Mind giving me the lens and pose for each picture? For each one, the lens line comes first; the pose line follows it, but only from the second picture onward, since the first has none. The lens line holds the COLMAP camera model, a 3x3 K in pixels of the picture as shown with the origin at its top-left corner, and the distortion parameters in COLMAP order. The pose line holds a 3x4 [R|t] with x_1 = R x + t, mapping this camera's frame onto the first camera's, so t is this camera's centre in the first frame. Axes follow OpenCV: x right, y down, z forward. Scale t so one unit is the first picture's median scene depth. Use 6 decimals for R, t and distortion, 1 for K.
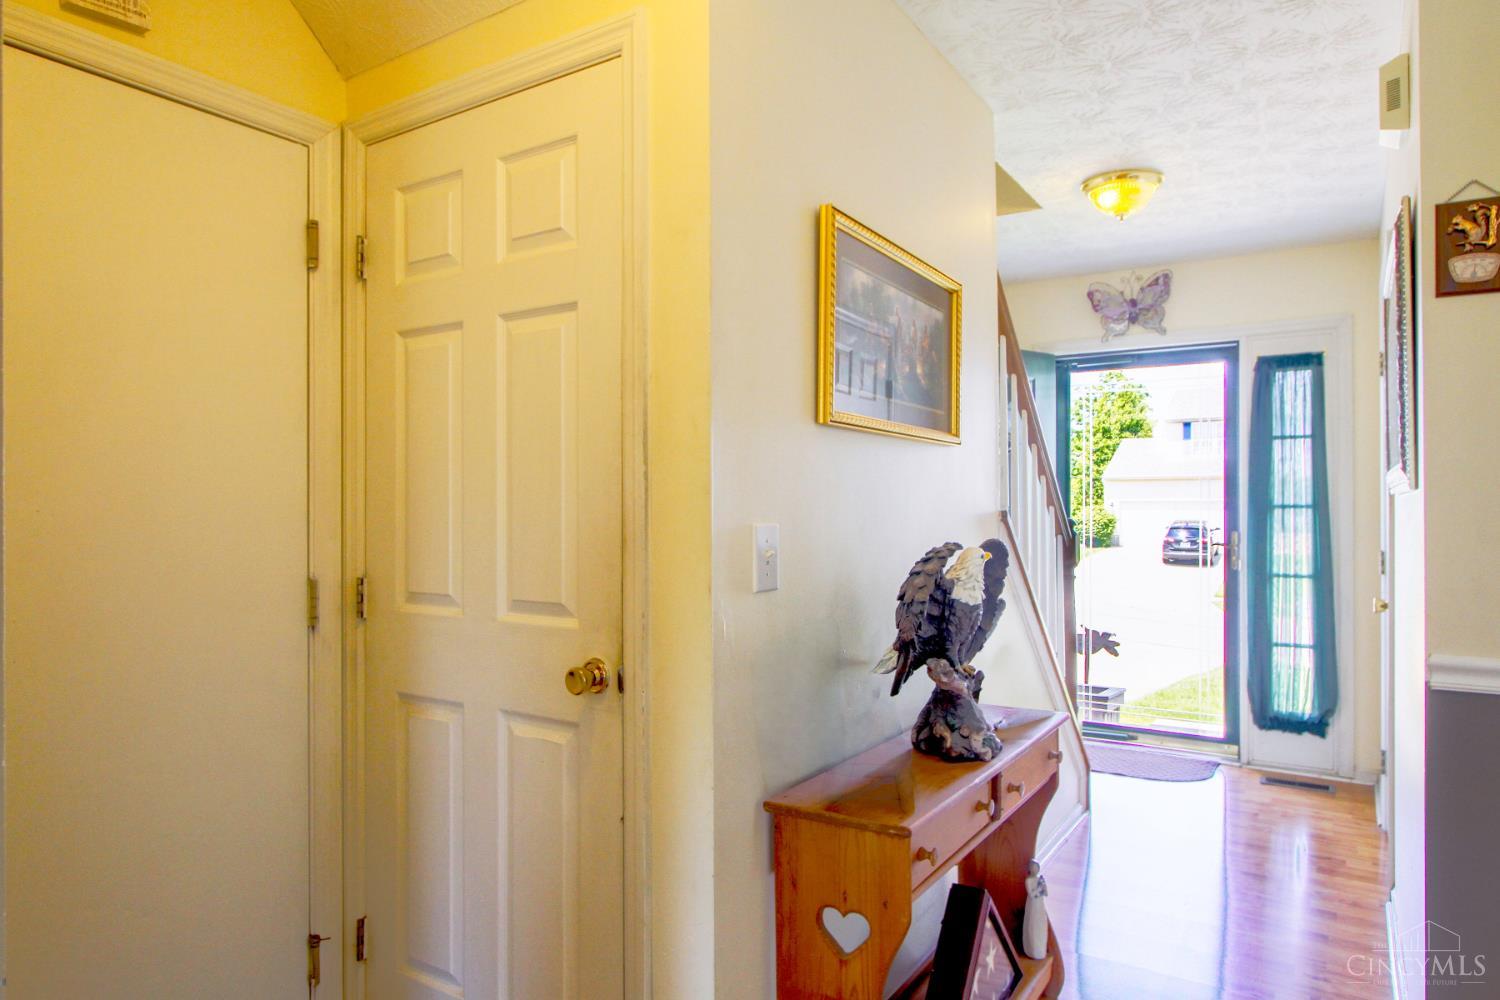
lens RADIAL K [[952.1, 0, 752.0], [0, 952.1, 499.6], [0, 0, 1]] dist [0.001755, -0.000250]
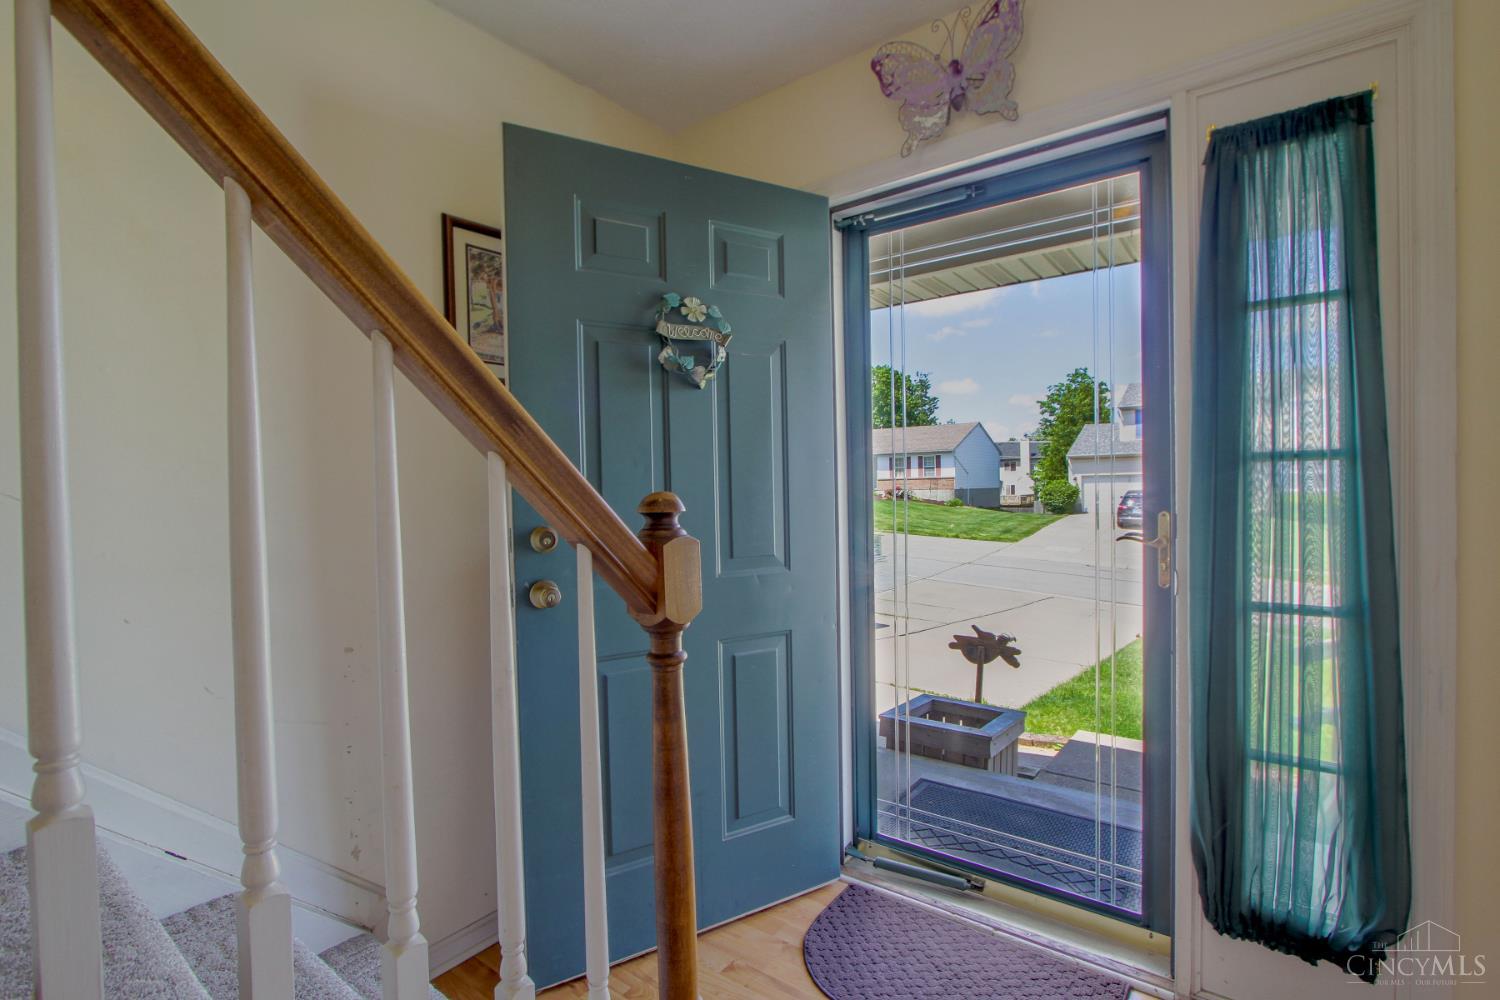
lens RADIAL K [[701.1, 0, 749.0], [0, 701.1, 500.2], [0, 0, 1]] dist [-0.017289, 0.002208]
pose [[0.996155, -0.017186, -0.085908, 0.337031], [0.019463, 0.999479, 0.025743, 0.014598], [0.085421, -0.027316, 0.995970, 0.648844]]
